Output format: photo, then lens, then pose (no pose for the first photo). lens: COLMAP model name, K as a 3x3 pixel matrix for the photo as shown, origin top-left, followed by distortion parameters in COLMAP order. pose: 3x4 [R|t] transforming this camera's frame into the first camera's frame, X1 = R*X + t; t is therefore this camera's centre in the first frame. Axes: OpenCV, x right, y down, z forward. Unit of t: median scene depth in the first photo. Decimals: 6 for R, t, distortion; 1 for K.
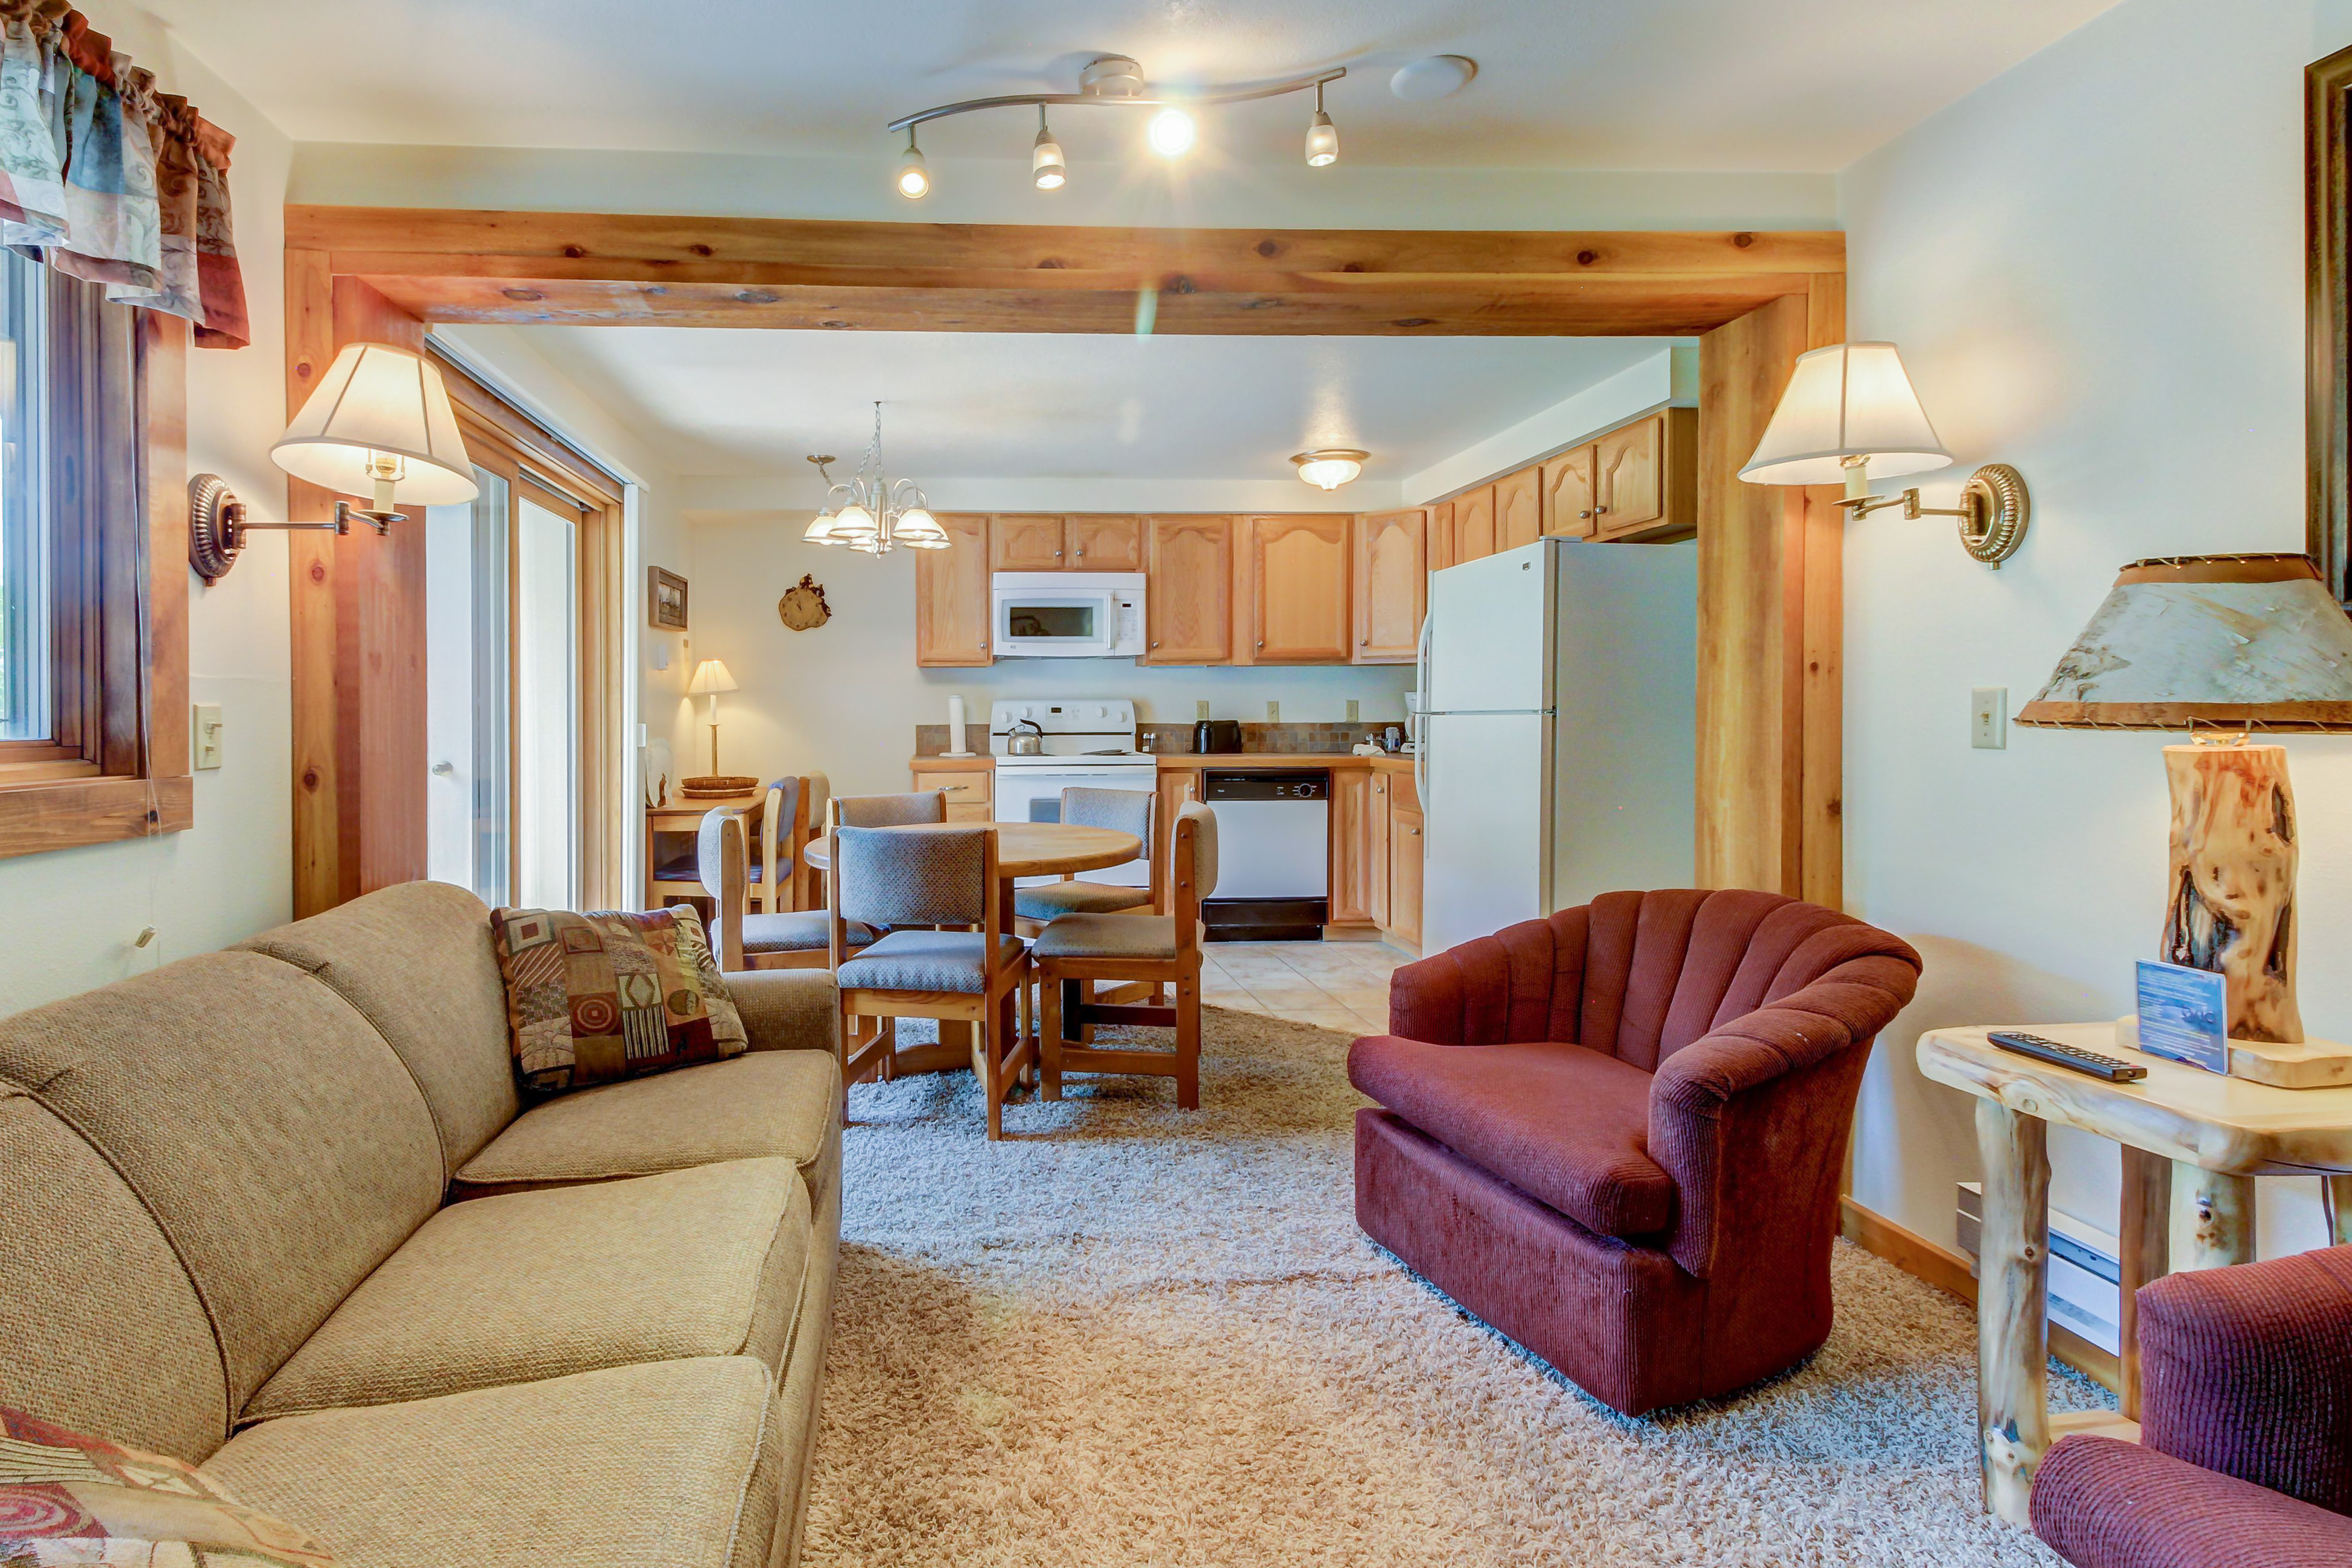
lens RADIAL K [[1161.0, 0, 1038.5], [0, 1161.0, 719.5], [0, 0, 1]] dist [0.033911, -0.014780]
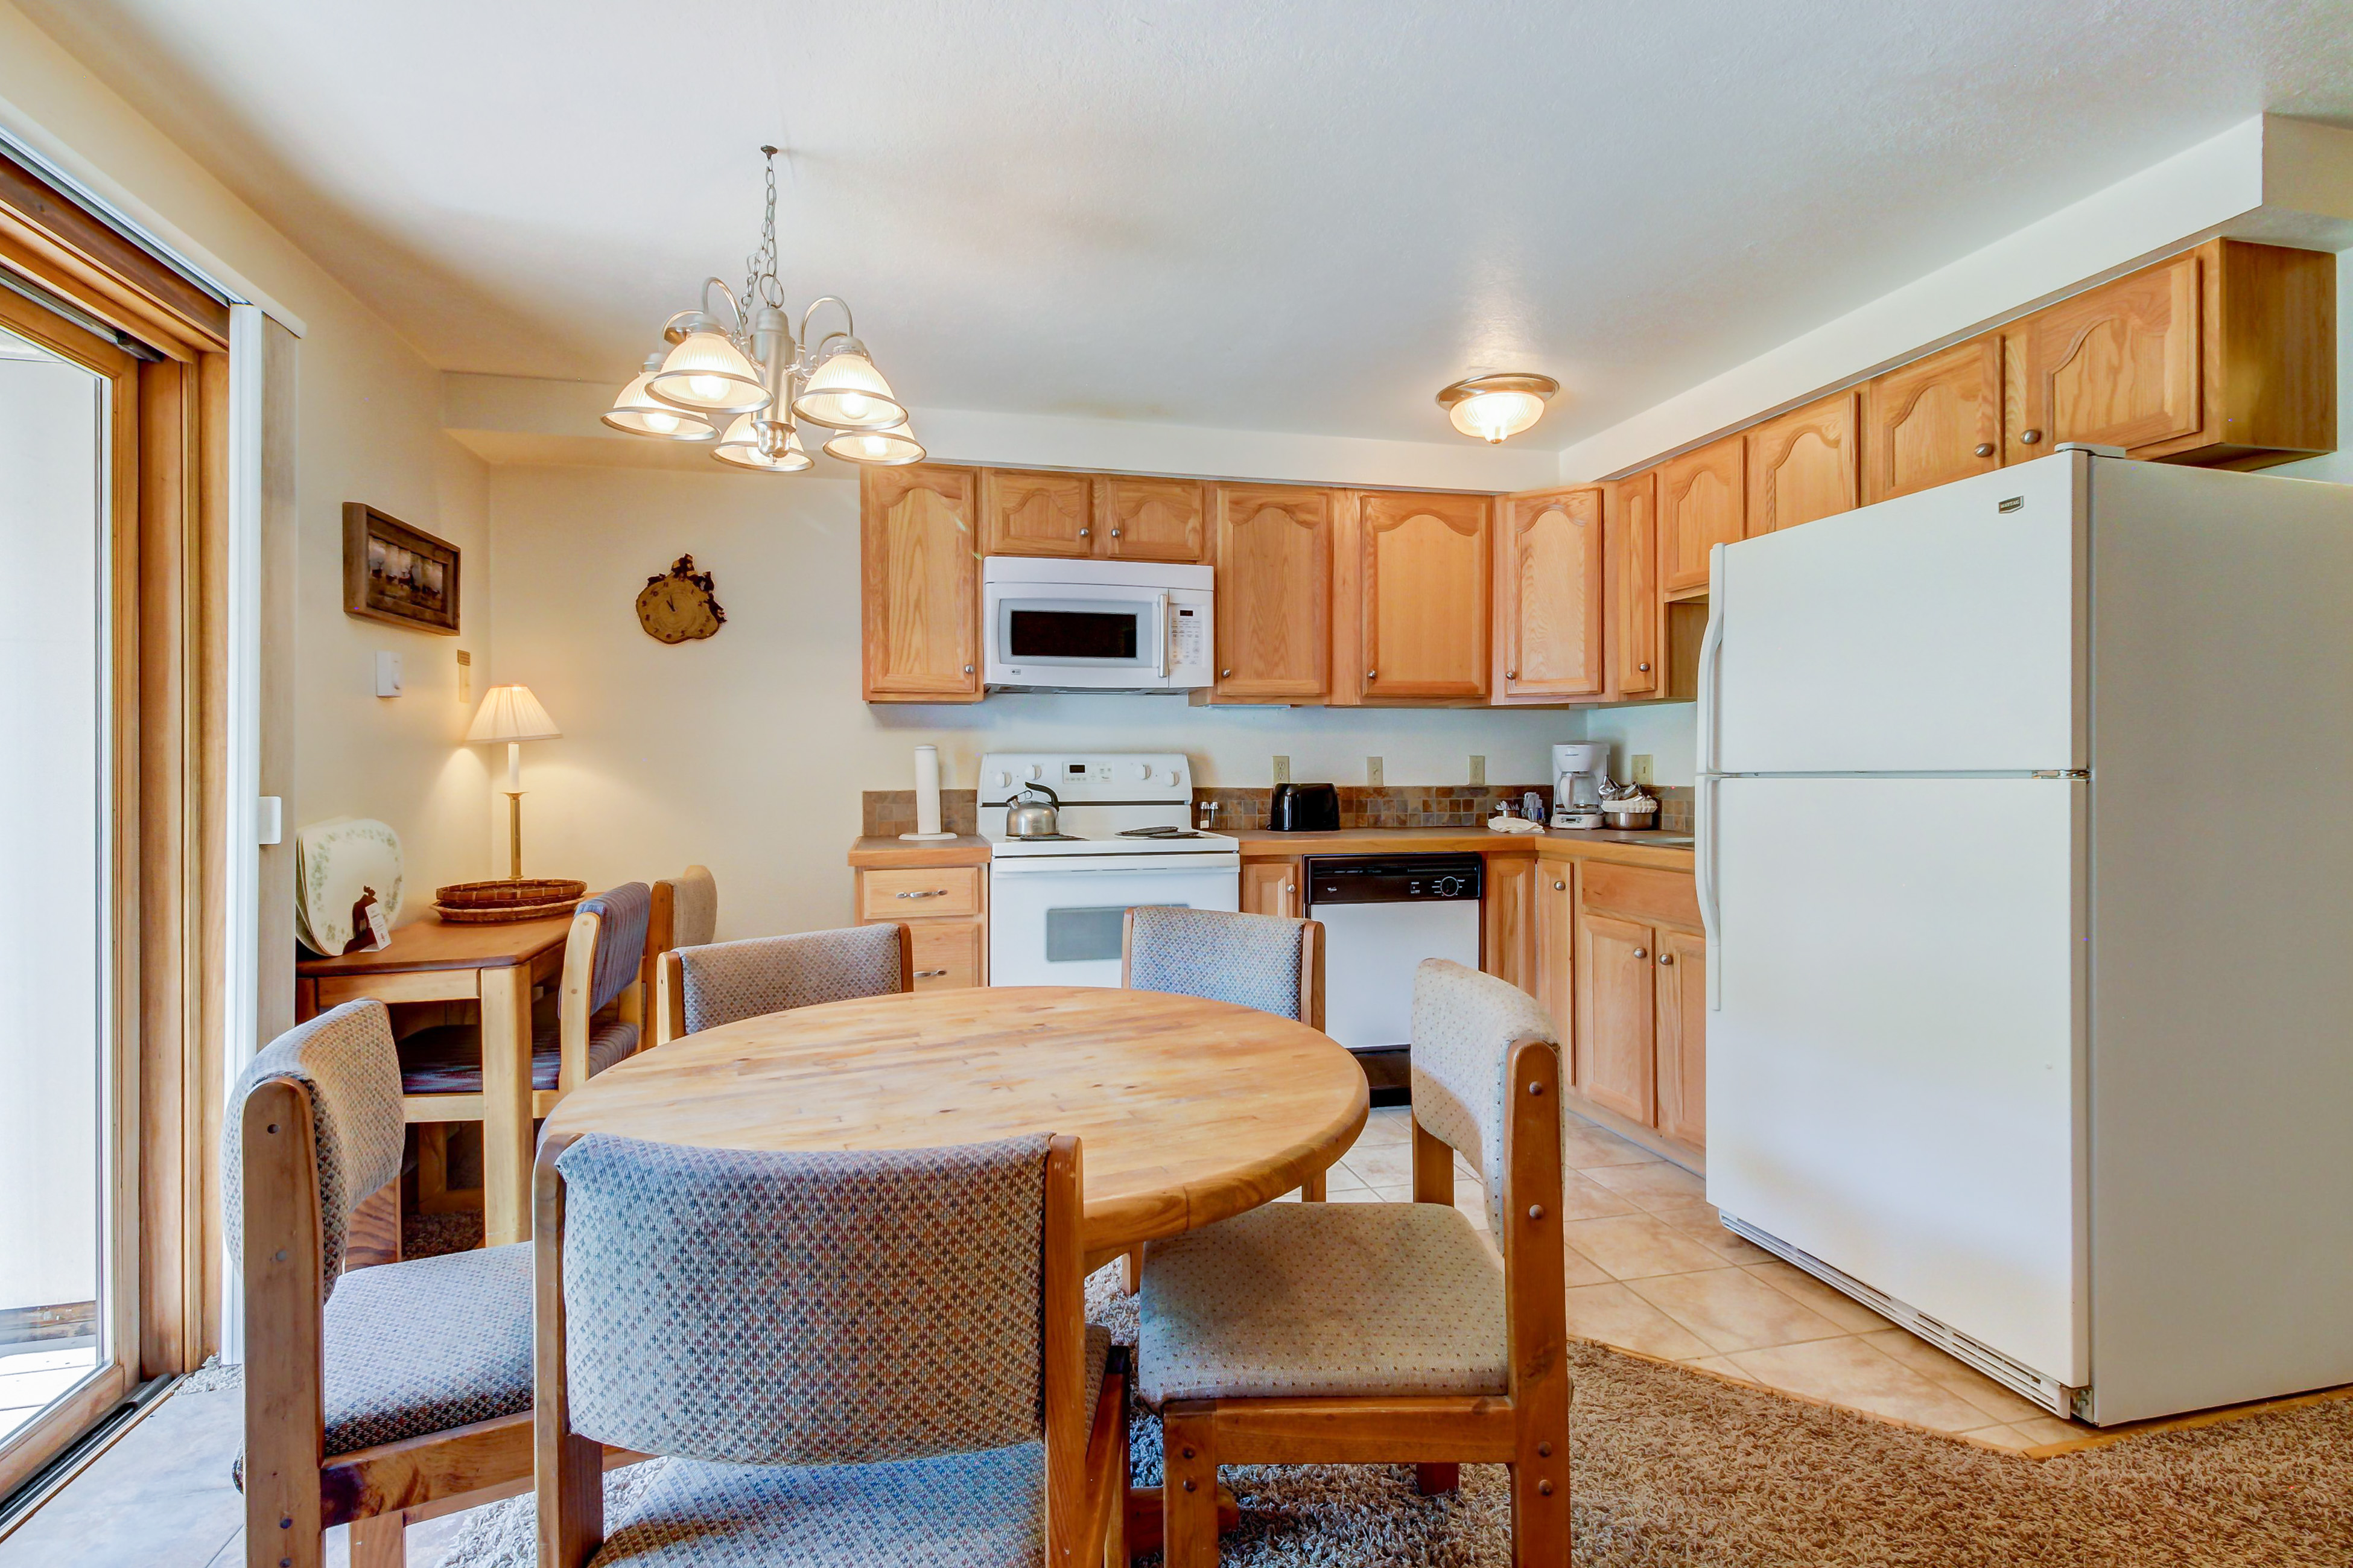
lens RADIAL K [[1080.8, 0, 1173.9], [0, 1080.8, 770.5], [0, 0, 1]] dist [0.032556, -0.017796]
pose [[0.986820, -0.000164, 0.161821, -0.034838], [0.001111, 0.999983, -0.005761, -0.003987], [-0.161817, 0.005865, 0.986803, 0.412371]]
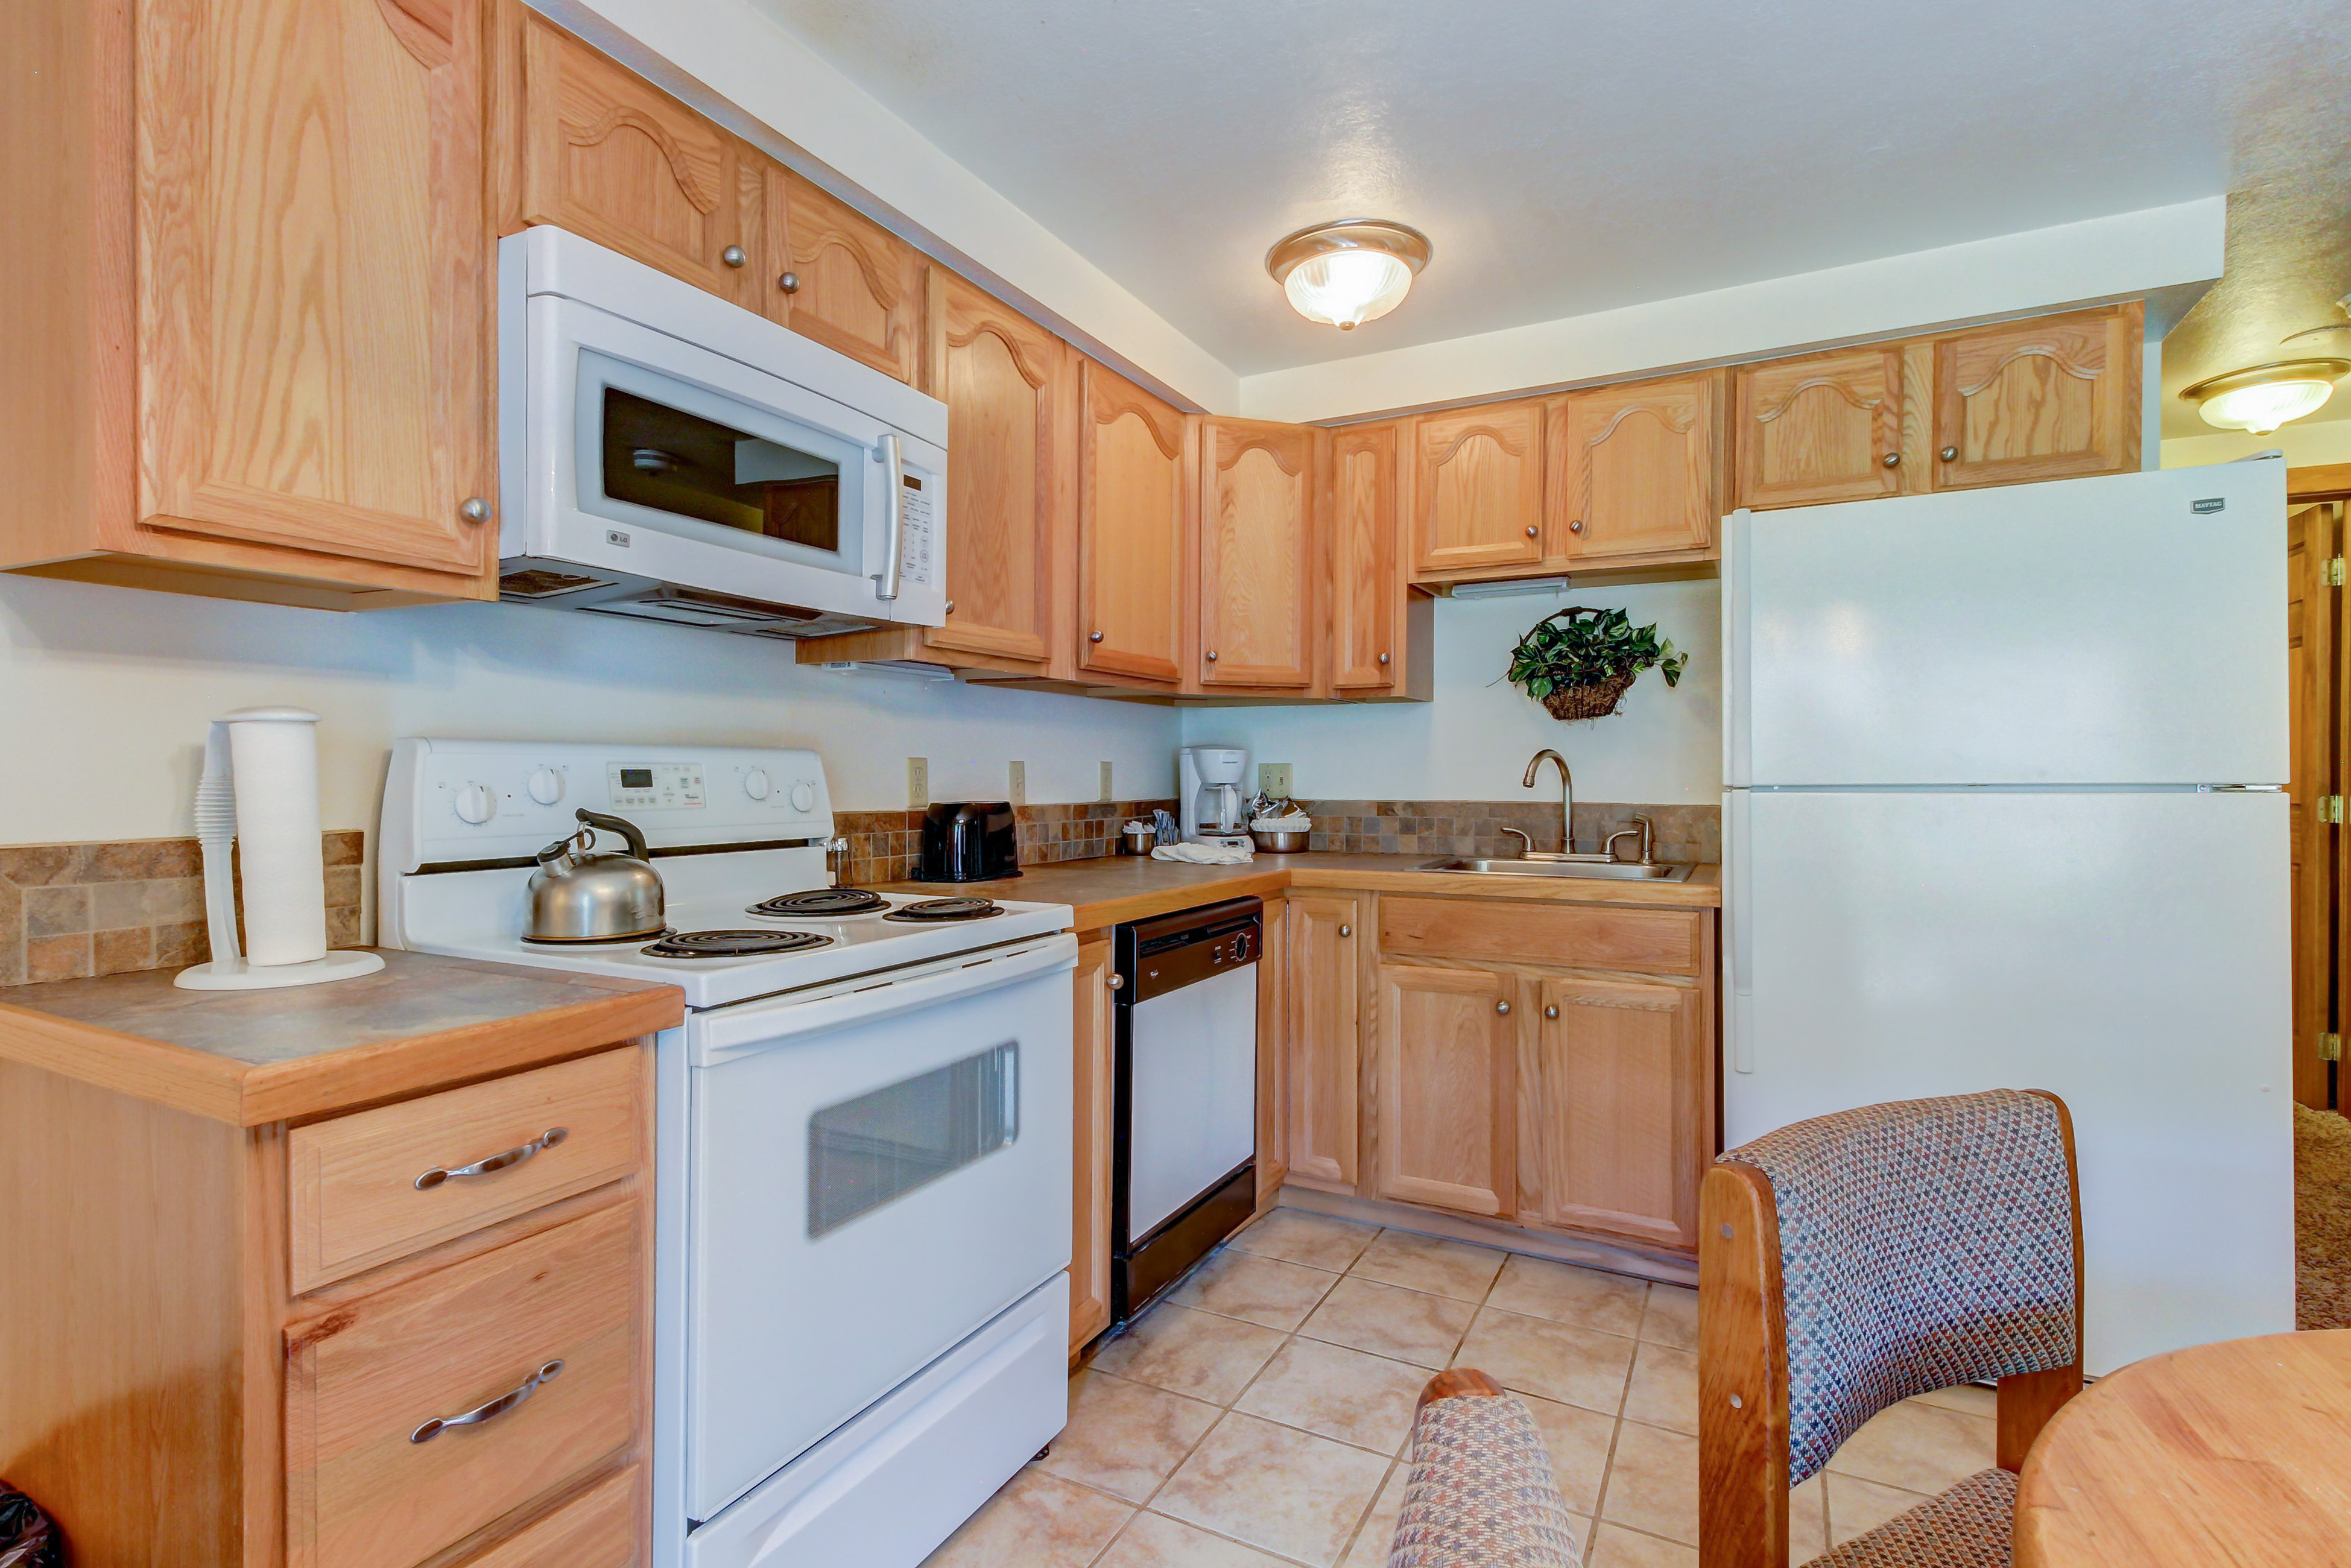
lens RADIAL K [[1114.4, 0, 1175.5], [0, 1114.4, 784.0], [0, 0, 1]] dist [0.041527, -0.020031]
pose [[0.532732, -0.001749, 0.846282, -0.182184], [0.002552, 0.999997, 0.000460, -0.007146], [-0.846280, 0.001915, 0.532734, 0.804983]]
